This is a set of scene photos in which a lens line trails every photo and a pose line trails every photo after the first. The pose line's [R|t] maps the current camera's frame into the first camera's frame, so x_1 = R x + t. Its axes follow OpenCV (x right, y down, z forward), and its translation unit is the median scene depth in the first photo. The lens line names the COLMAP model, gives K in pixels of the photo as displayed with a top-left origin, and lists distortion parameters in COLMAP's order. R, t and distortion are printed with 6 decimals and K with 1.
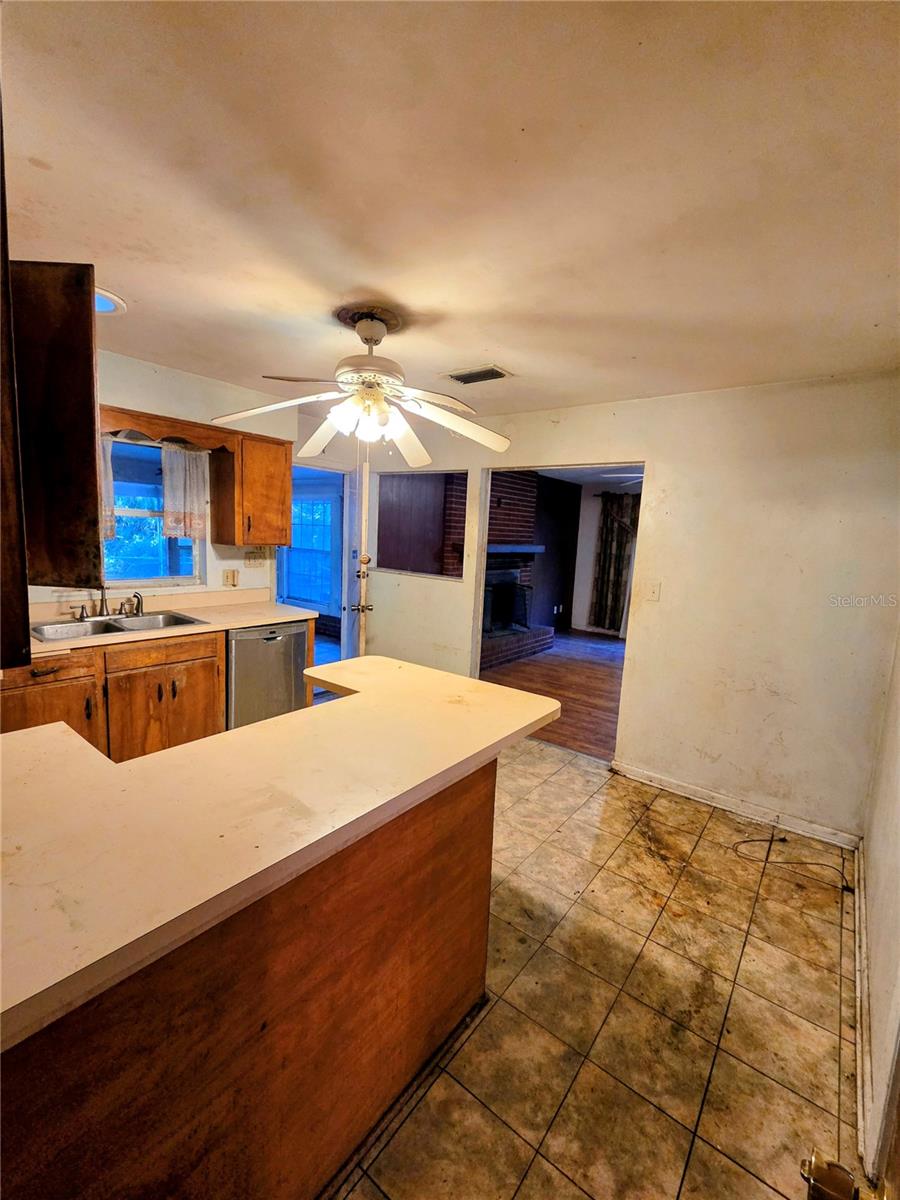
lens RADIAL K [[499.7, 0, 452.4], [0, 499.7, 603.3], [0, 0, 1]] dist [0.003397, -0.000327]
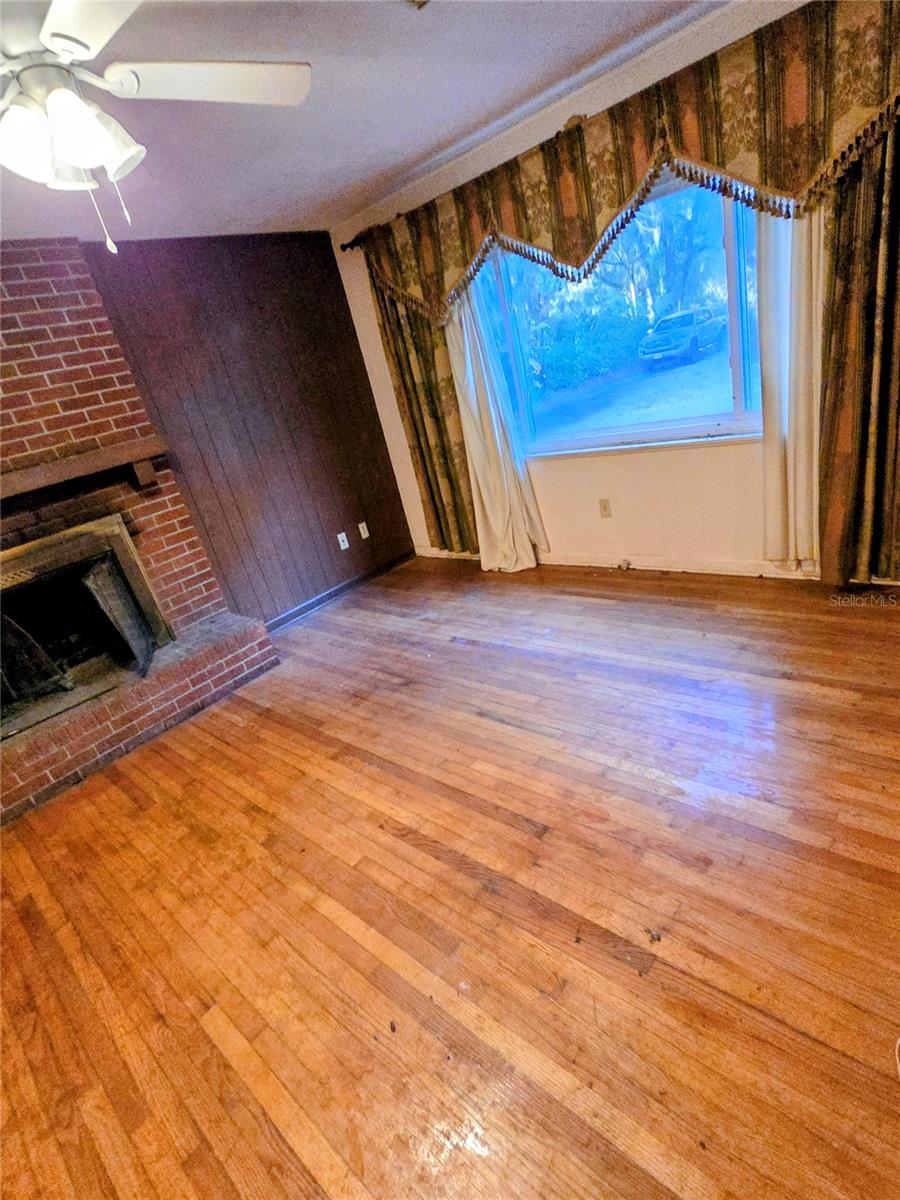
lens RADIAL K [[601.0, 0, 448.8], [0, 601.0, 610.8], [0, 0, 1]] dist [0.000330, 0.000556]
pose [[0.959329, -0.225163, -0.170262, 1.050491], [0.261923, 0.934927, 0.239389, -0.094097], [0.105280, -0.274249, 0.955878, 1.266911]]
